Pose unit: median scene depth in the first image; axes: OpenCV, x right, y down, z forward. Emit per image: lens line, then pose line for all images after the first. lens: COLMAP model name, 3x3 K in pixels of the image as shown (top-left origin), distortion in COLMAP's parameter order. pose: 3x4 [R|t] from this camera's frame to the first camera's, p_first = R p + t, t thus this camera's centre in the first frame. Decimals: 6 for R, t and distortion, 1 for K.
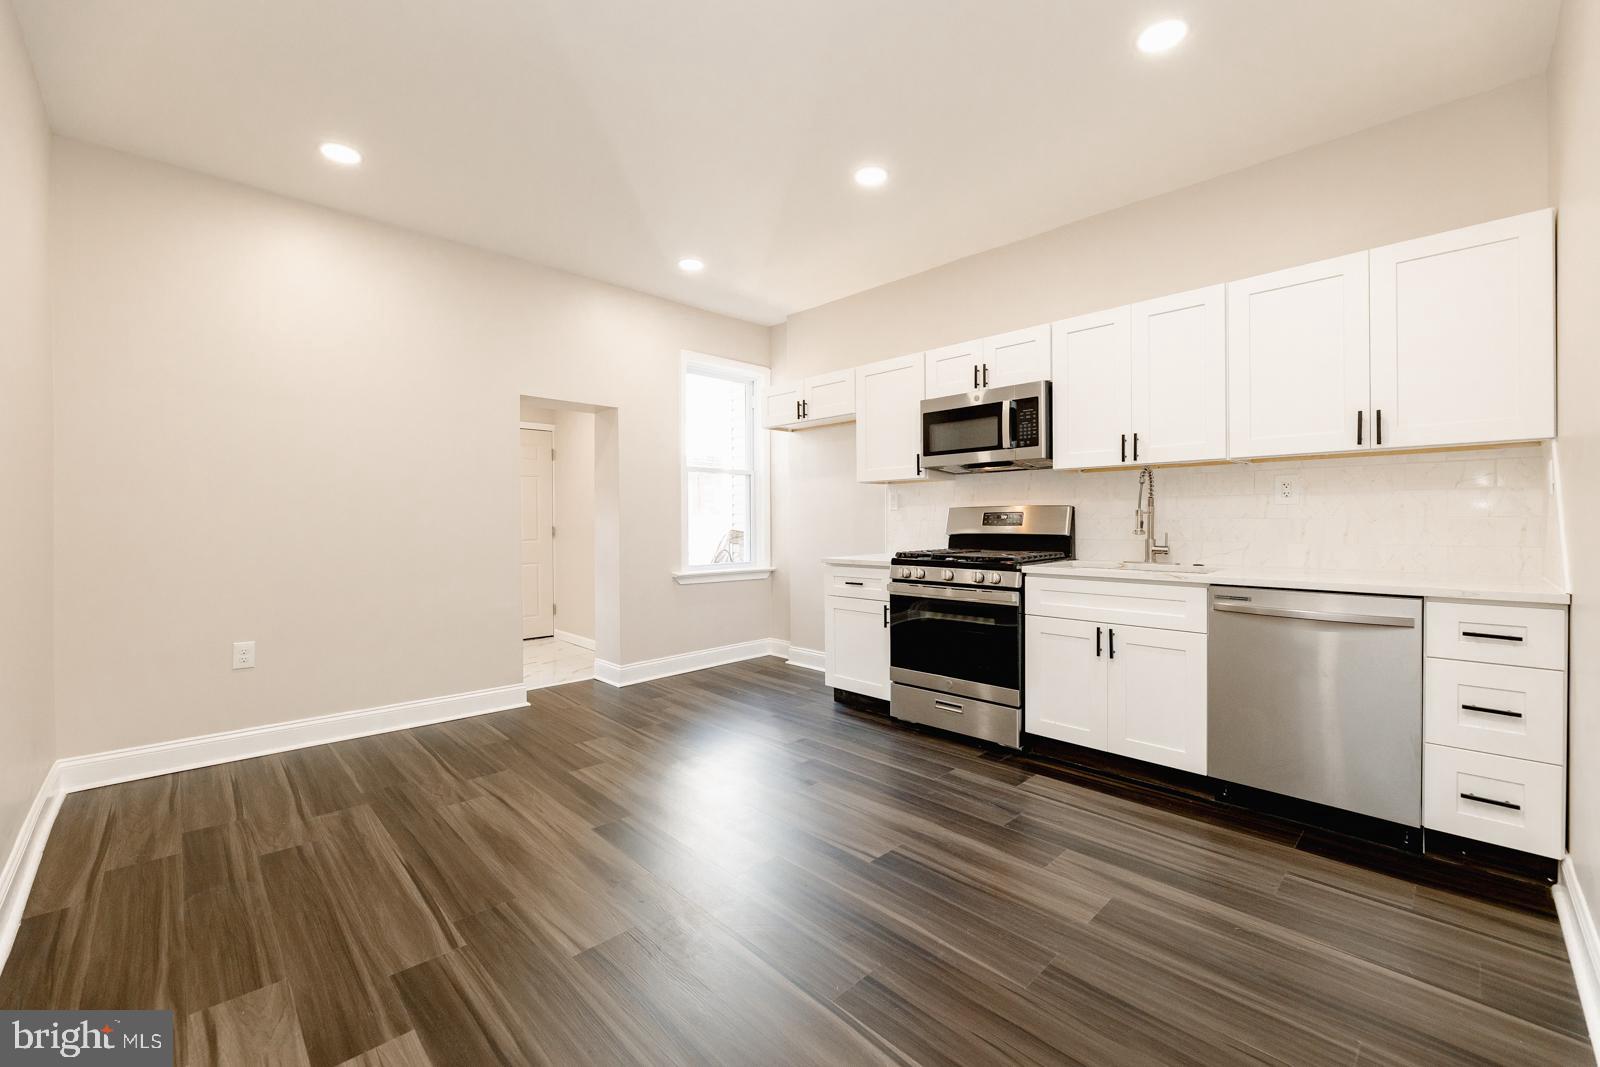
lens RADIAL K [[652.6, 0, 799.0], [0, 652.6, 523.6], [0, 0, 1]] dist [0.002547, 0.000031]
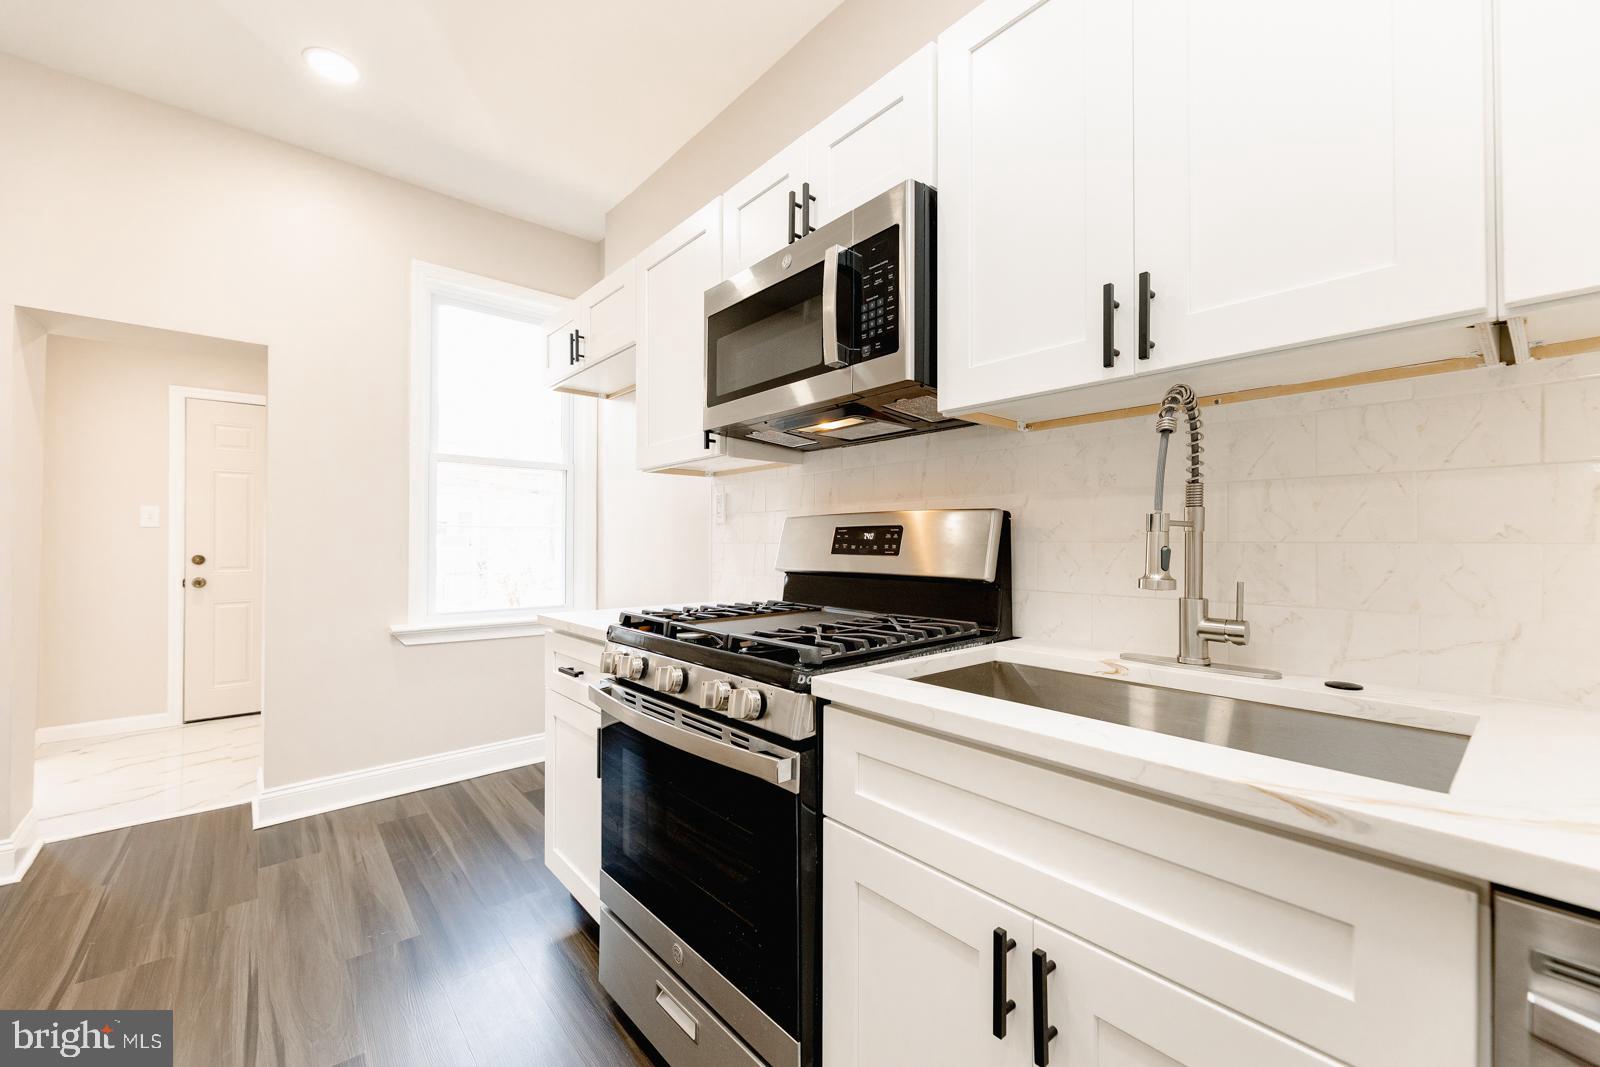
lens RADIAL K [[647.1, 0, 822.5], [0, 647.1, 536.7], [0, 0, 1]] dist [-0.002054, -0.000003]
pose [[0.999315, 0.005092, -0.036652, 0.333803], [-0.005512, 0.999920, -0.011363, -0.004816], [0.036591, 0.011557, 0.999263, 0.612581]]
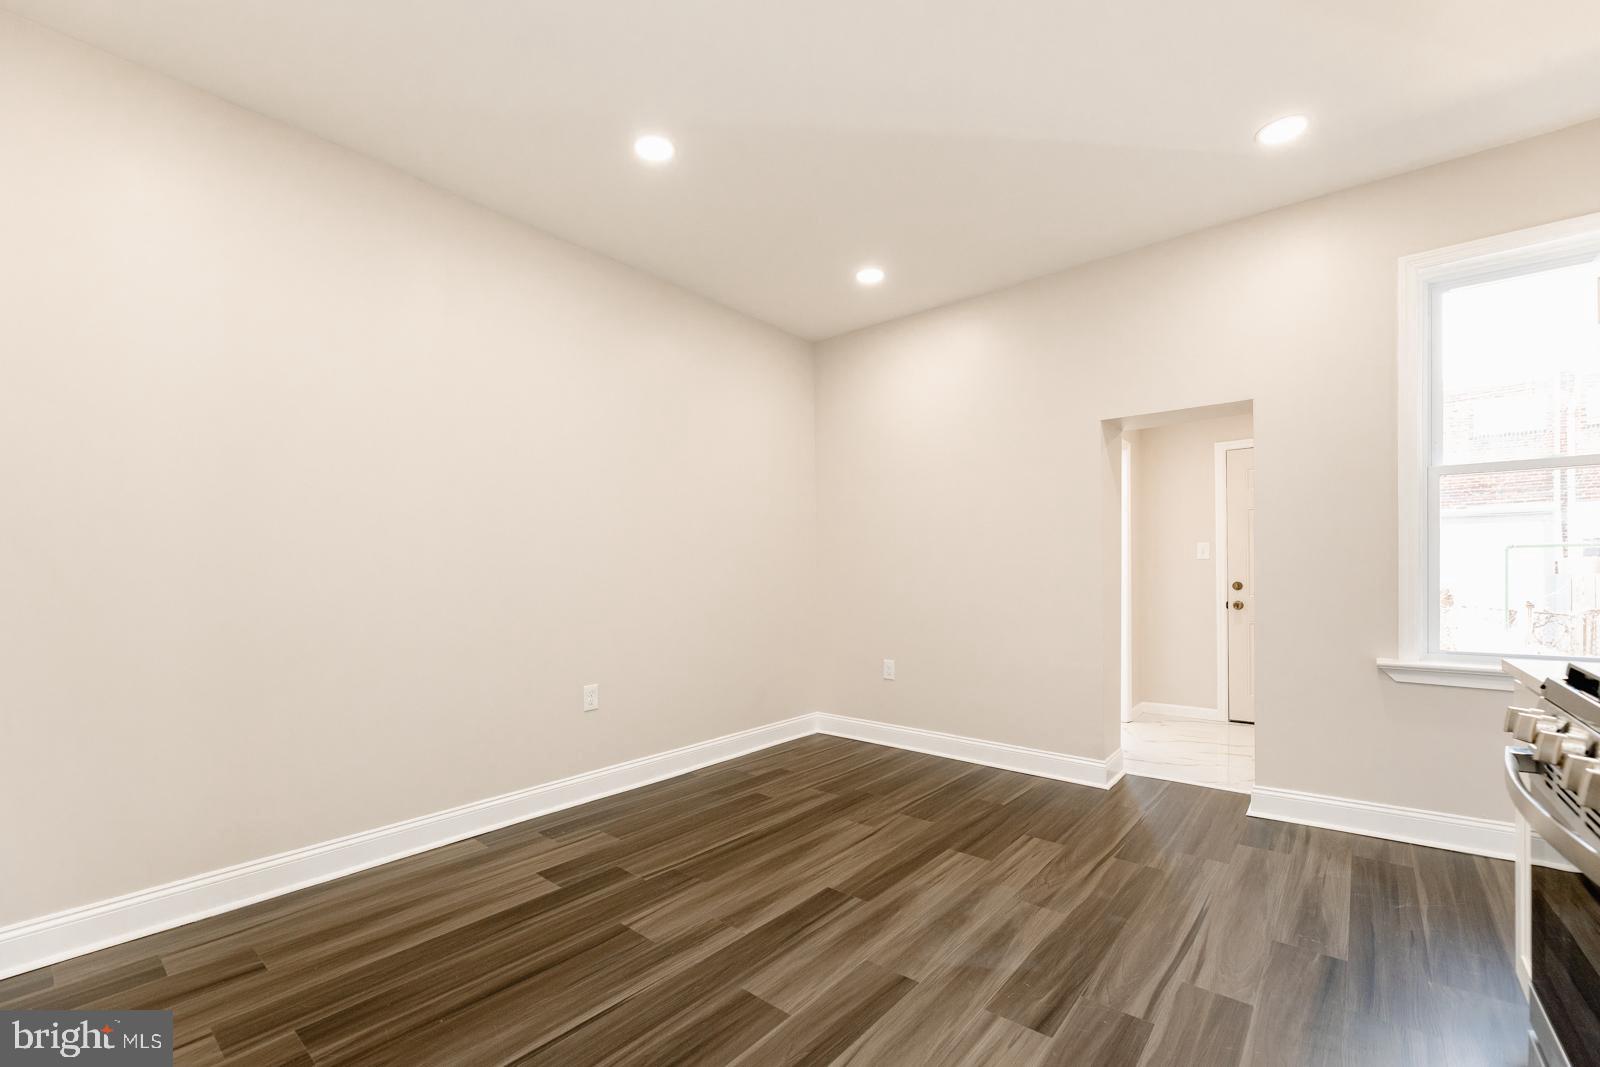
lens RADIAL K [[663.2, 0, 771.5], [0, 663.2, 575.5], [0, 0, 1]] dist [0.002593, 0.000253]
pose [[0.095266, 0.005369, -0.995437, 0.491332], [0.003387, 0.999978, 0.005718, -0.003487], [0.995446, -0.003917, 0.095246, 0.613568]]
